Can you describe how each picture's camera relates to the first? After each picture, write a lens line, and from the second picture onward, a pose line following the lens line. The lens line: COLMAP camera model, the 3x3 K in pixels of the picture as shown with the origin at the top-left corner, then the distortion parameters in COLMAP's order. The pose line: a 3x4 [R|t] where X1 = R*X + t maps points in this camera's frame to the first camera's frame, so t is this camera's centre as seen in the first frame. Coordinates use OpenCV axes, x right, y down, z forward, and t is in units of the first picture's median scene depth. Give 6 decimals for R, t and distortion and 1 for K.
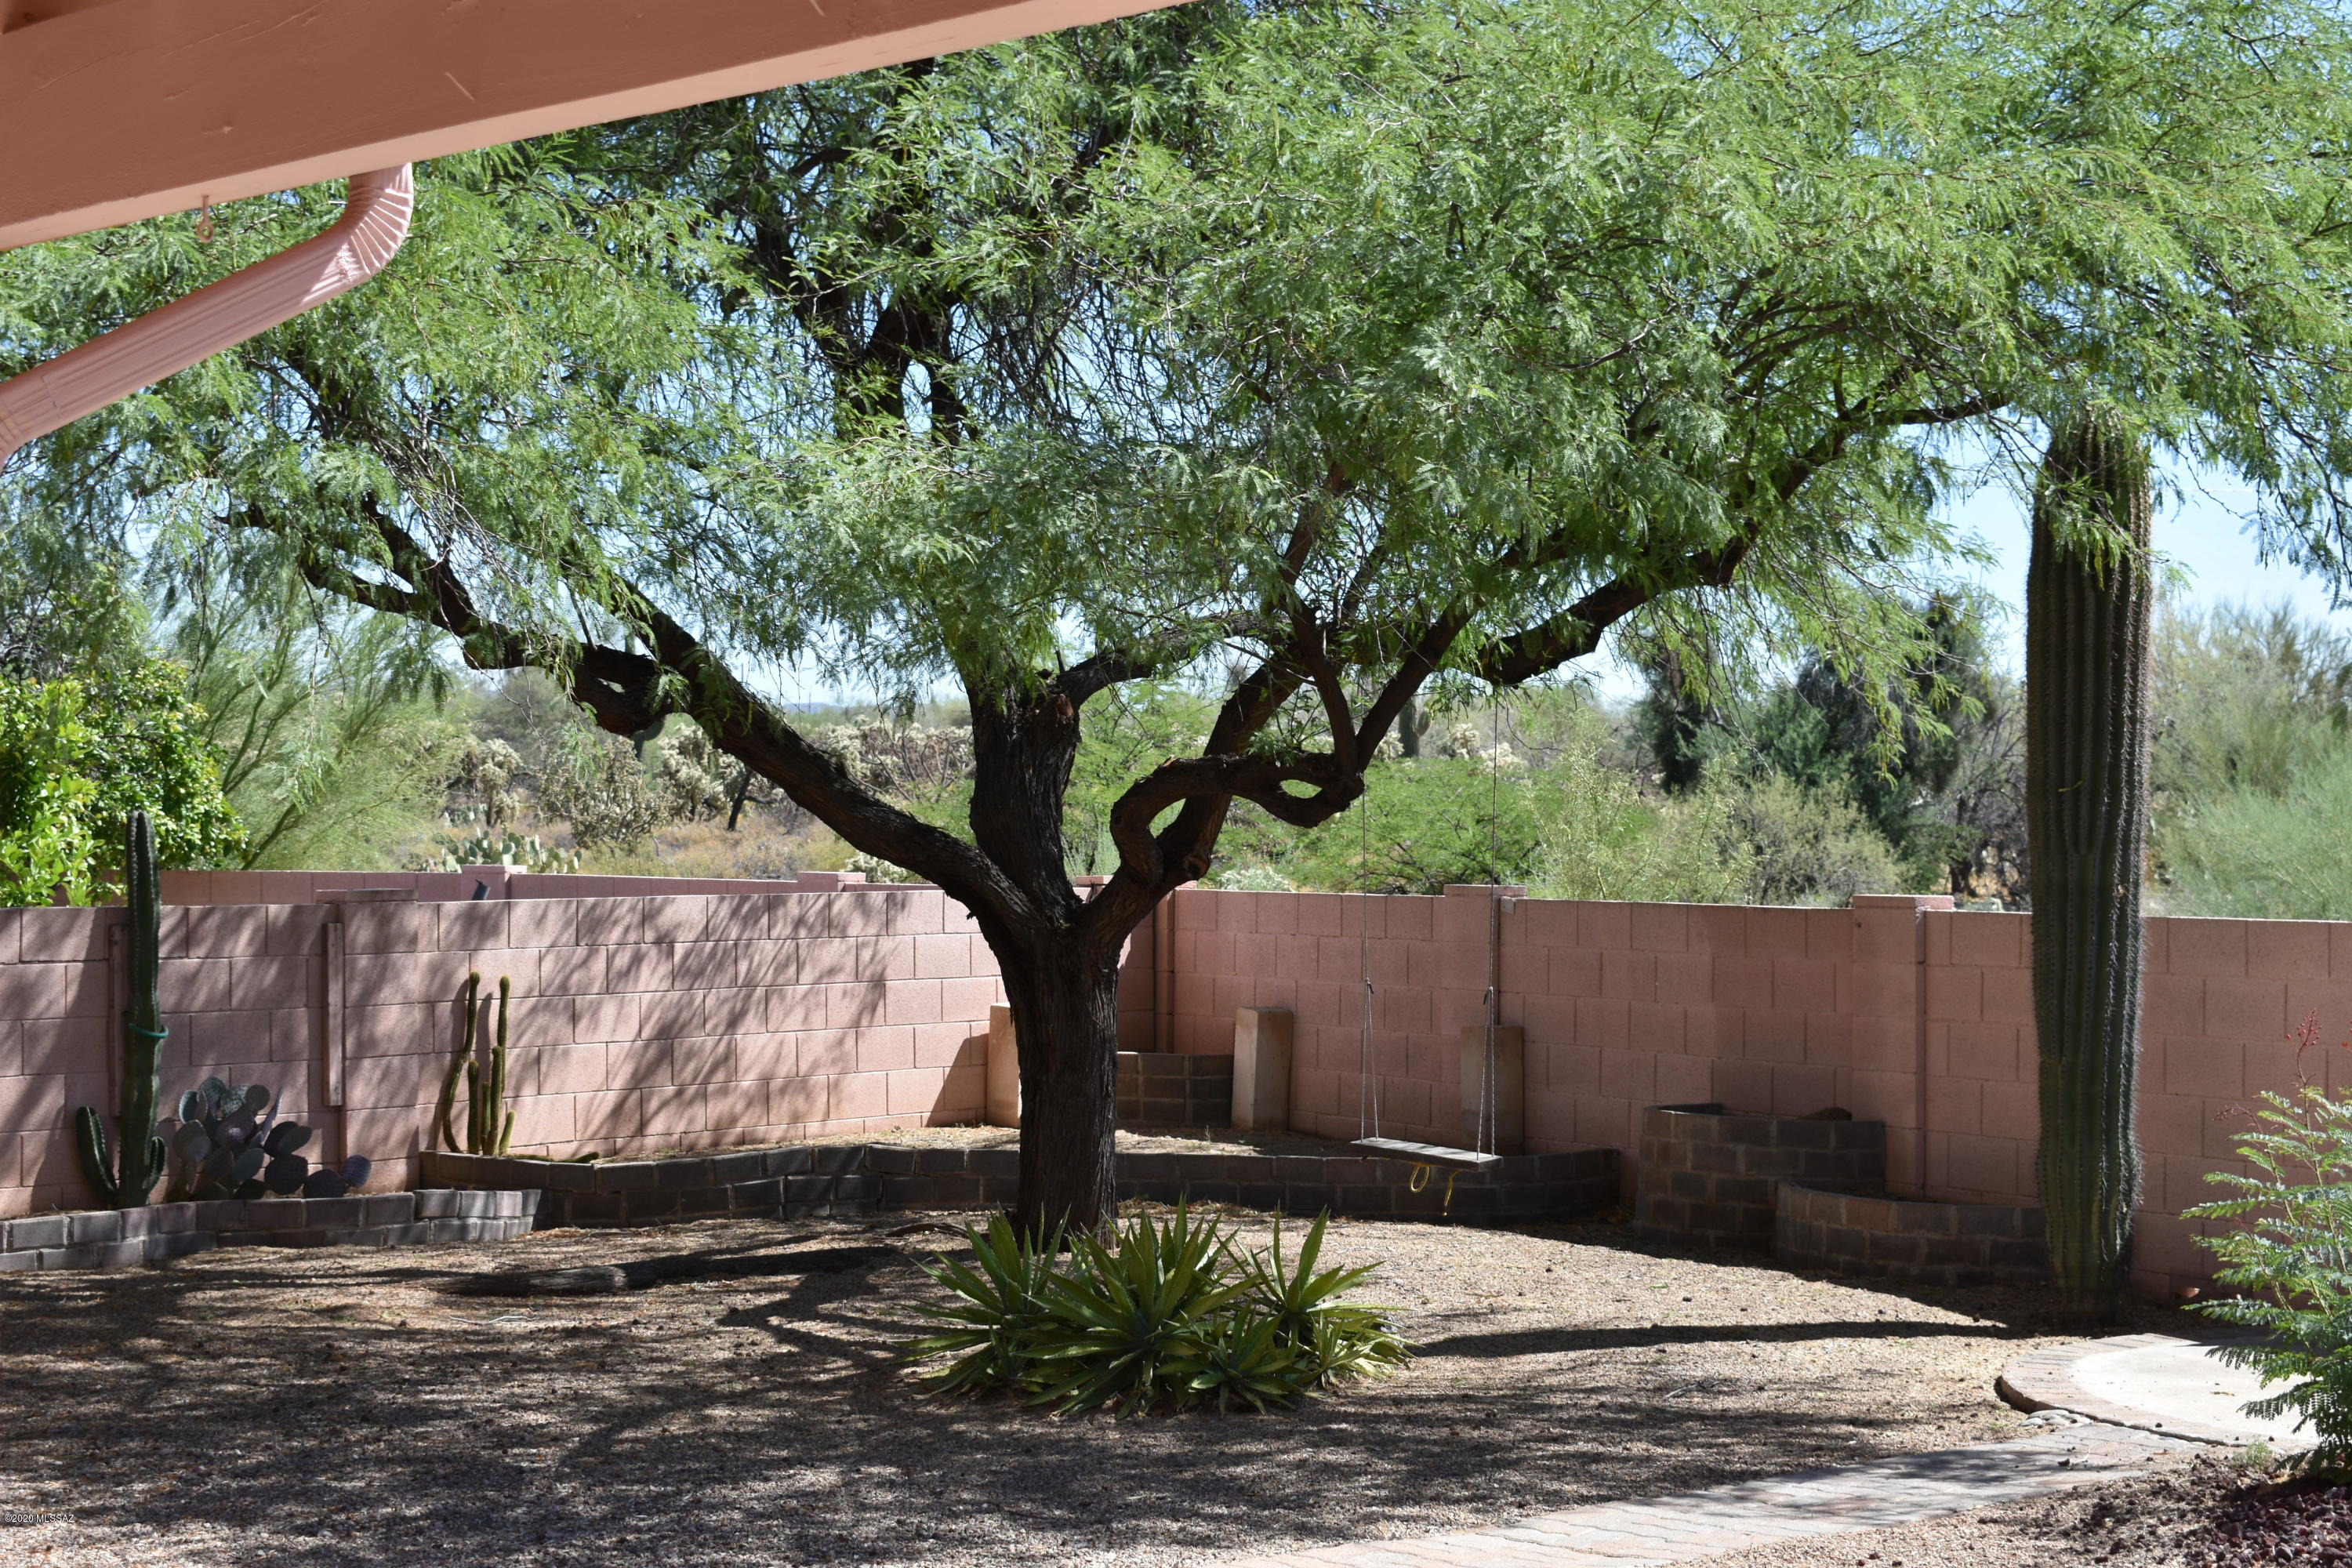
lens RADIAL K [[4359.0, 0, 1181.3], [0, 4359.0, 784.0], [0, 0, 1]] dist [-0.032318, 0.000000]
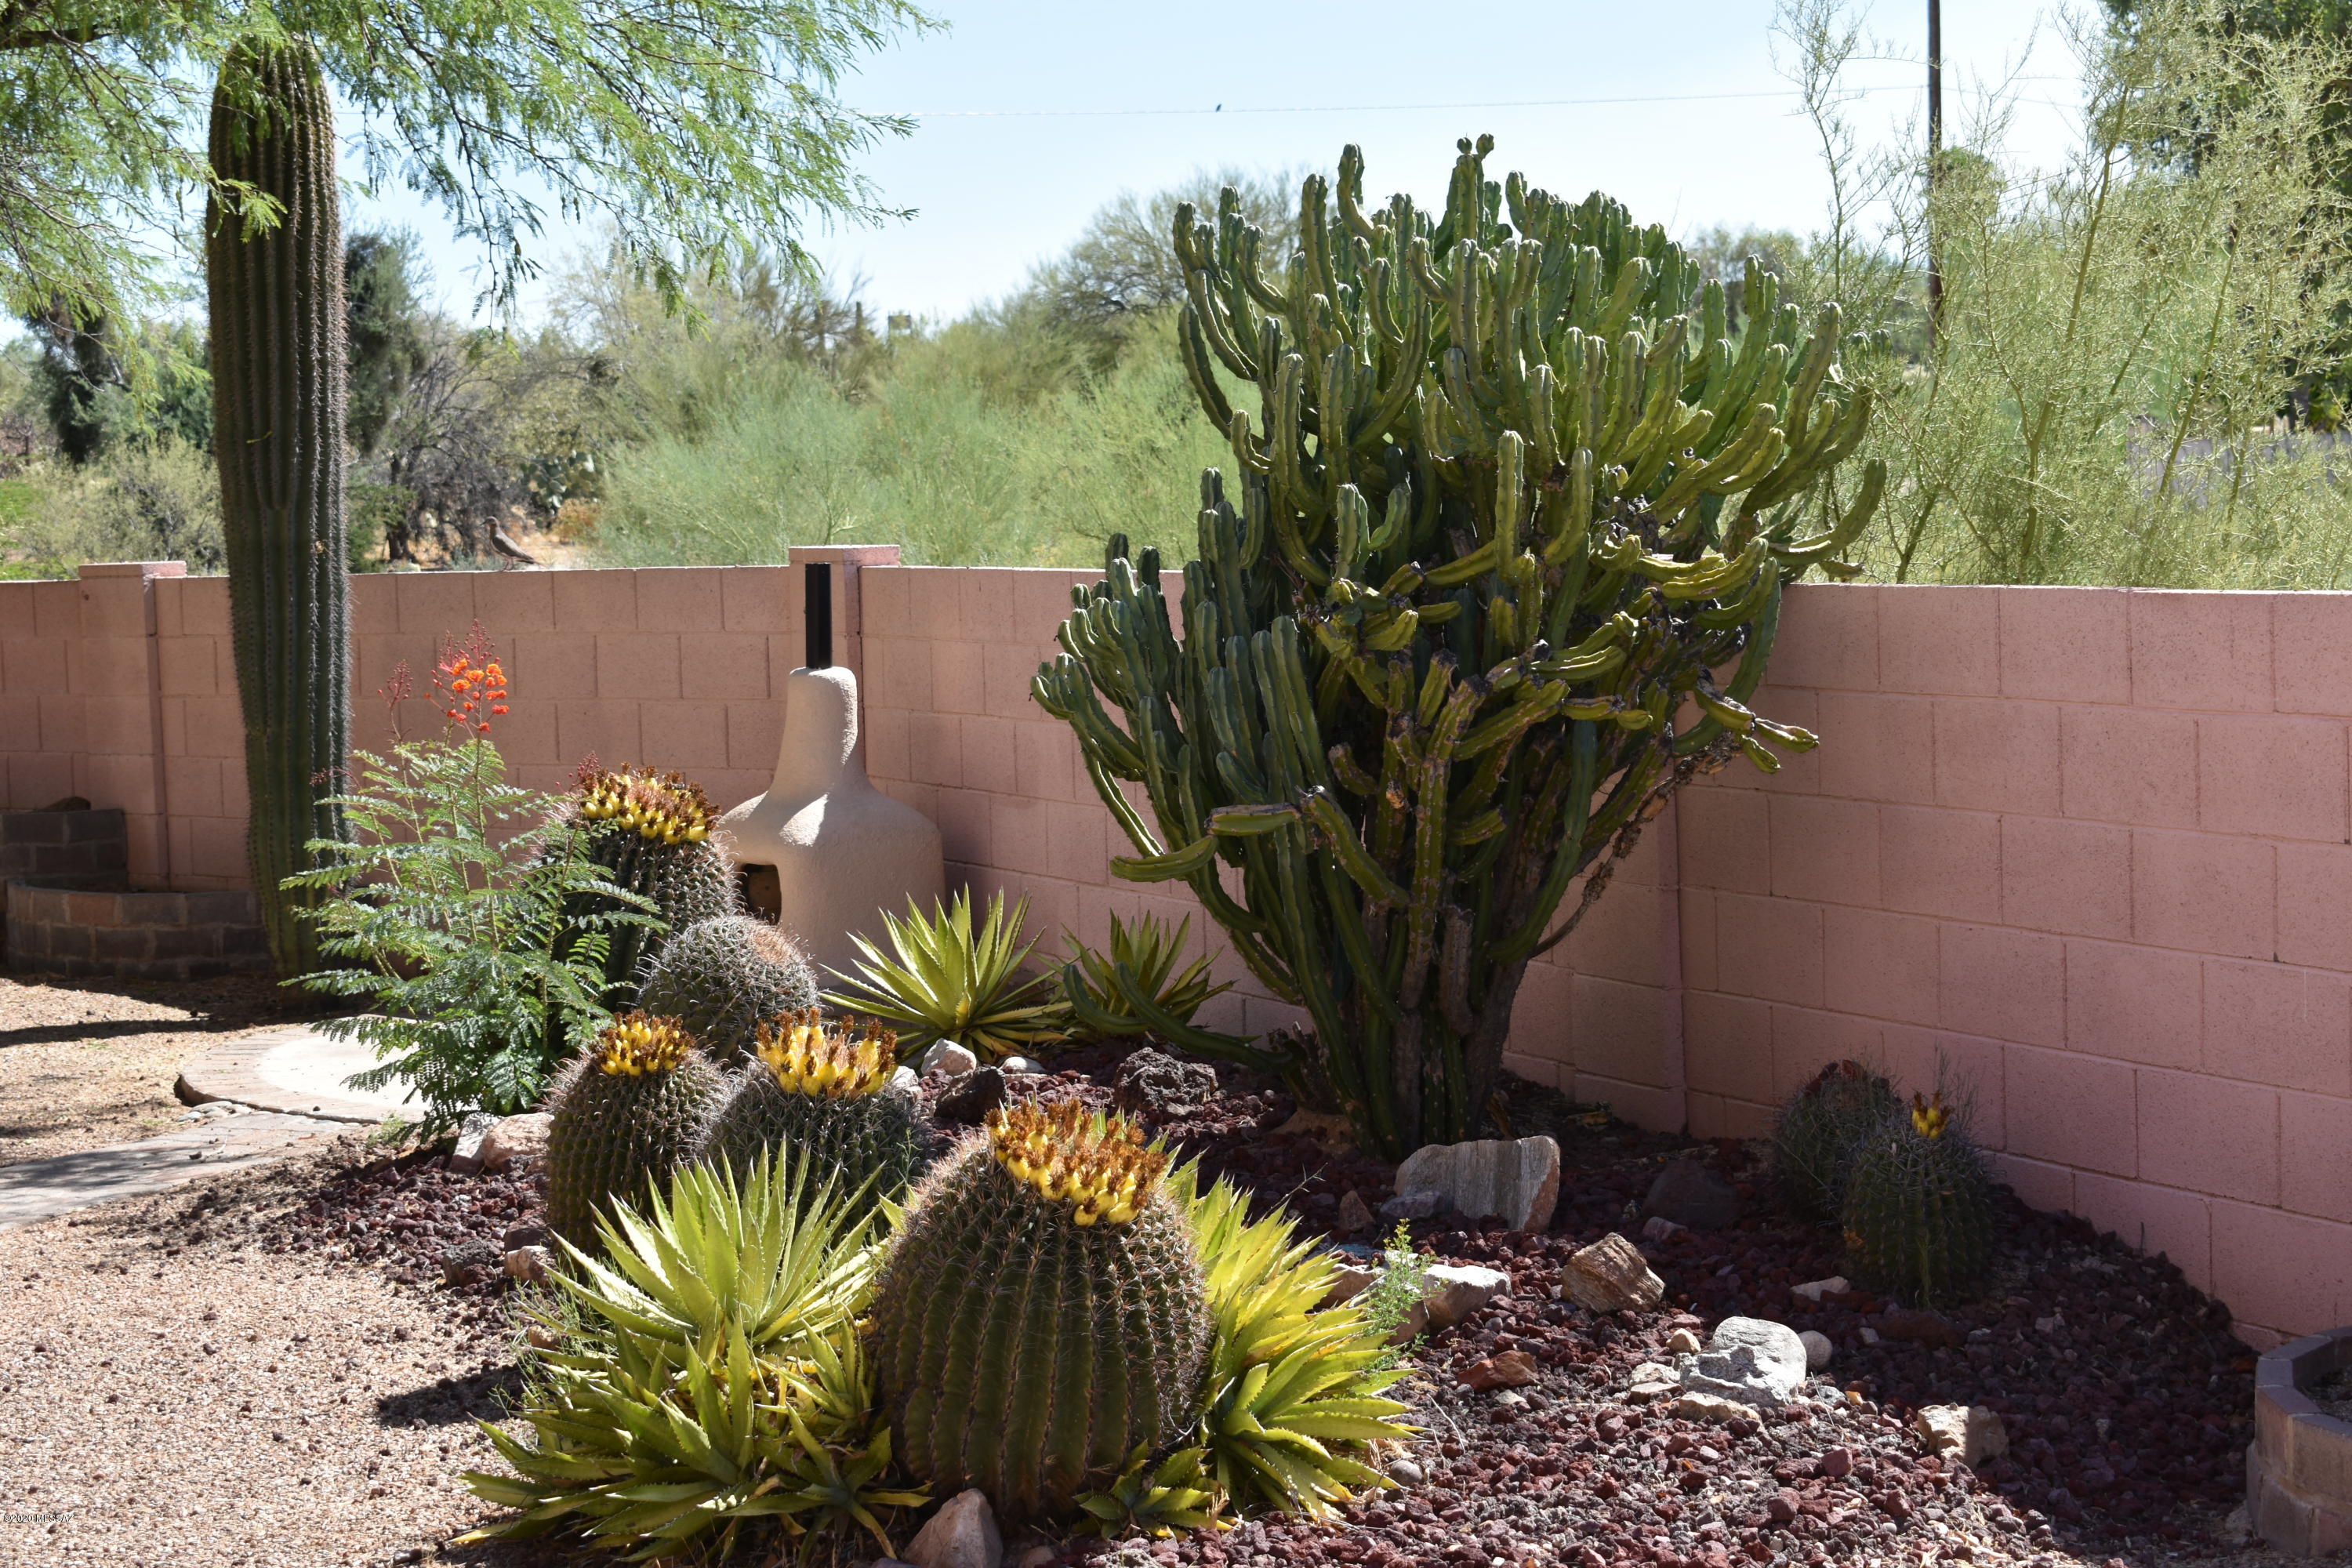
lens RADIAL K [[4727.2, 0, 1125.4], [0, 4727.2, 850.5], [0, 0, 1]] dist [0.161980, 0.000000]
pose [[0.951906, -0.065792, 0.299243, 0.060976], [0.040206, 0.995050, 0.090876, 0.003024], [-0.303741, -0.074474, 0.949839, -0.024646]]
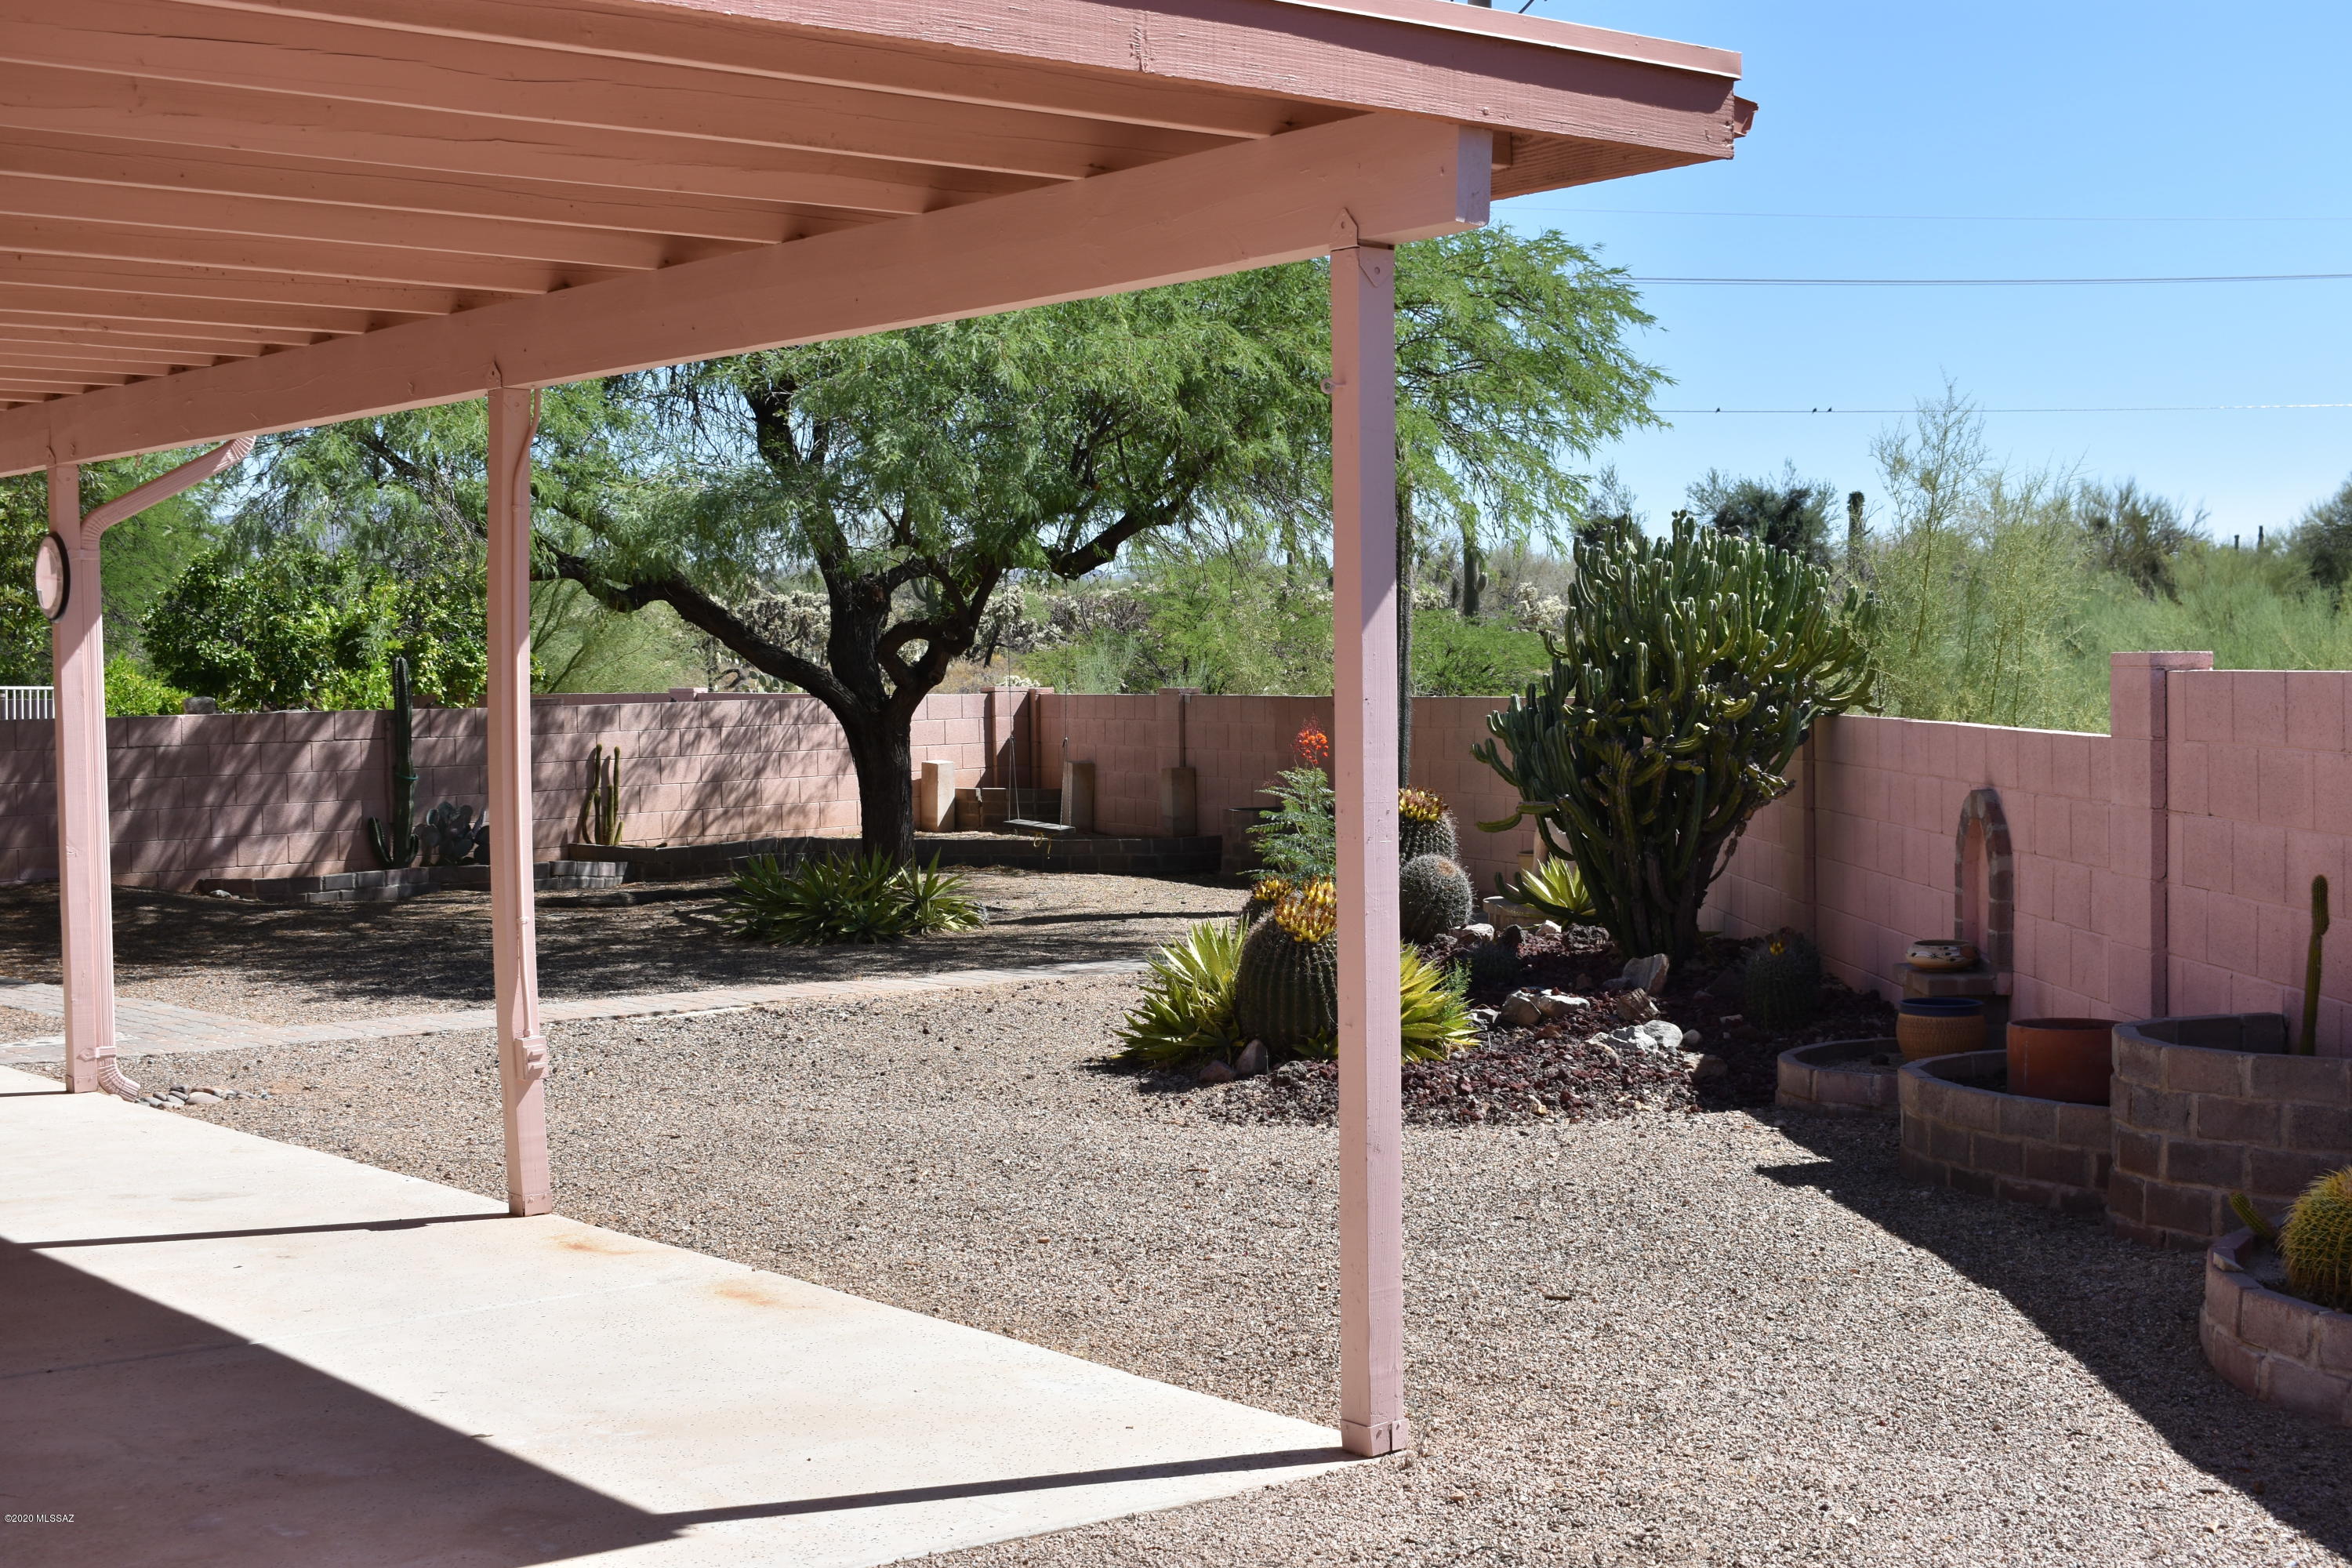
lens RADIAL K [[3421.1, 0, 1172.9], [0, 3421.1, 790.1], [0, 0, 1]] dist [0.022217, 0.000000]
pose [[0.995243, -0.013204, -0.096528, 0.225636], [0.017676, 0.998803, 0.045618, 0.001841], [0.095810, -0.047107, 0.994284, -0.413720]]
